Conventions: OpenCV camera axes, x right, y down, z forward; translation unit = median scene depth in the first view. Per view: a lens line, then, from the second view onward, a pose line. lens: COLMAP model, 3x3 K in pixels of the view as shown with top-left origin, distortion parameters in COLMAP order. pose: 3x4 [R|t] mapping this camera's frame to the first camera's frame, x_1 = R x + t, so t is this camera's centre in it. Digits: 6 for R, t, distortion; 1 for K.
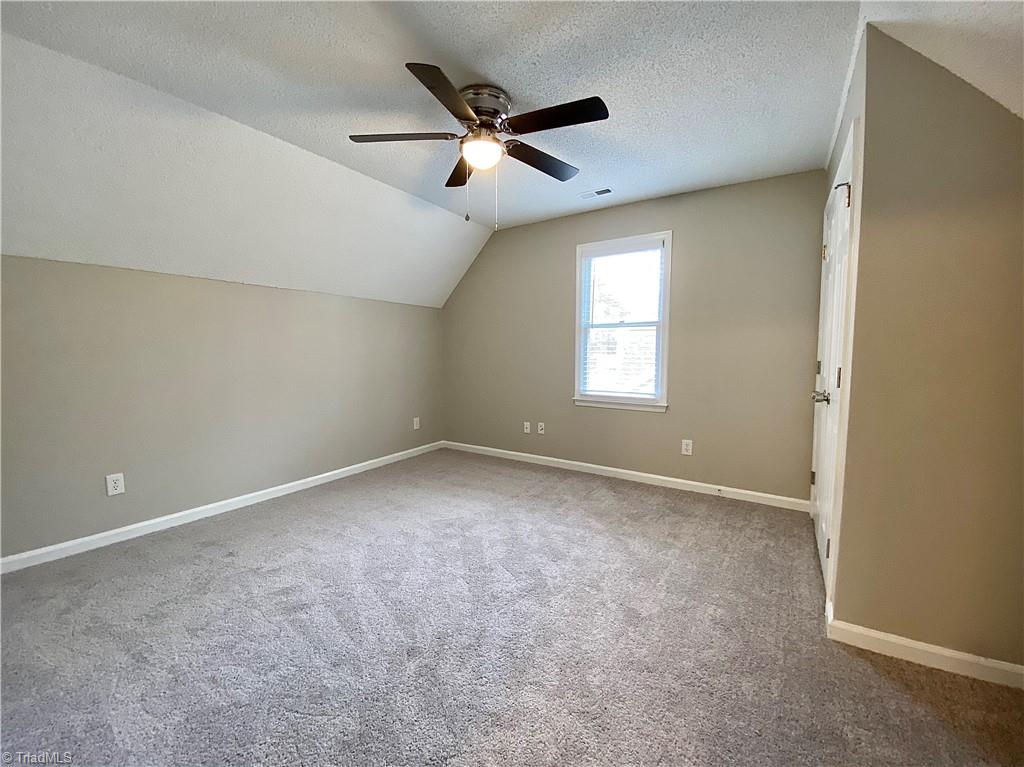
lens RADIAL K [[419.6, 0, 512.0], [0, 419.6, 383.5], [0, 0, 1]] dist [0.029433, -0.025351]
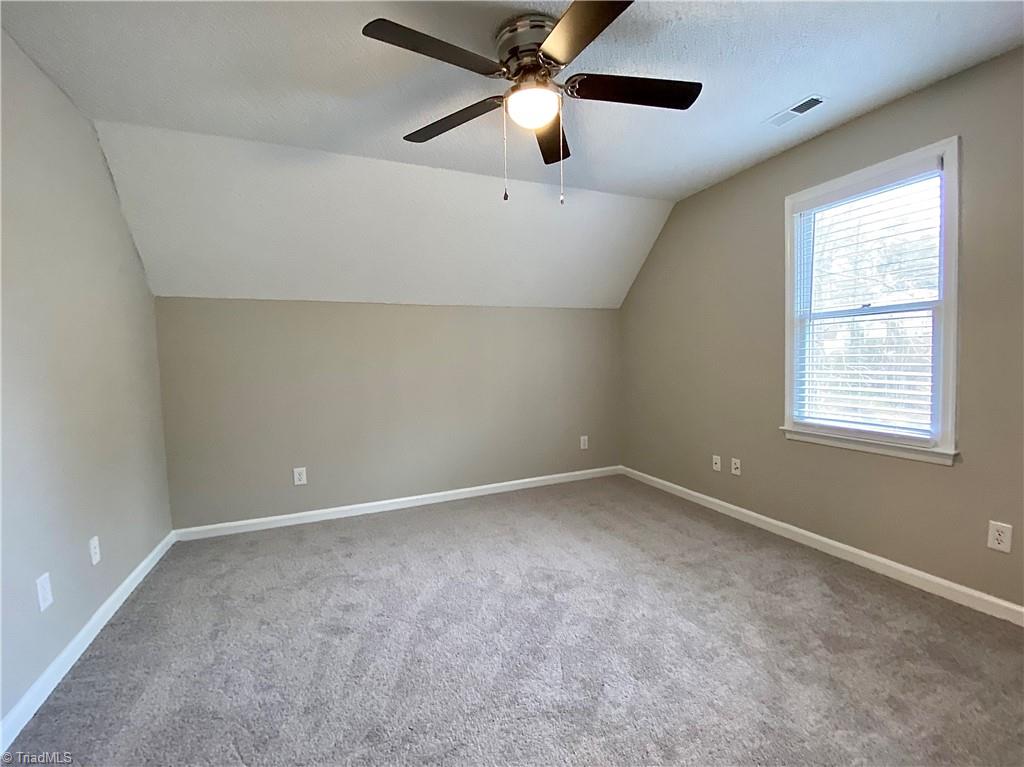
lens RADIAL K [[445.9, 0, 512.0], [0, 445.9, 383.5], [0, 0, 1]] dist [0.033633, -0.031710]
pose [[0.821654, 0.010982, -0.569881, 0.254521], [-0.018895, 0.999790, -0.007975, -0.026413], [0.569673, 0.017321, 0.821689, 0.220487]]
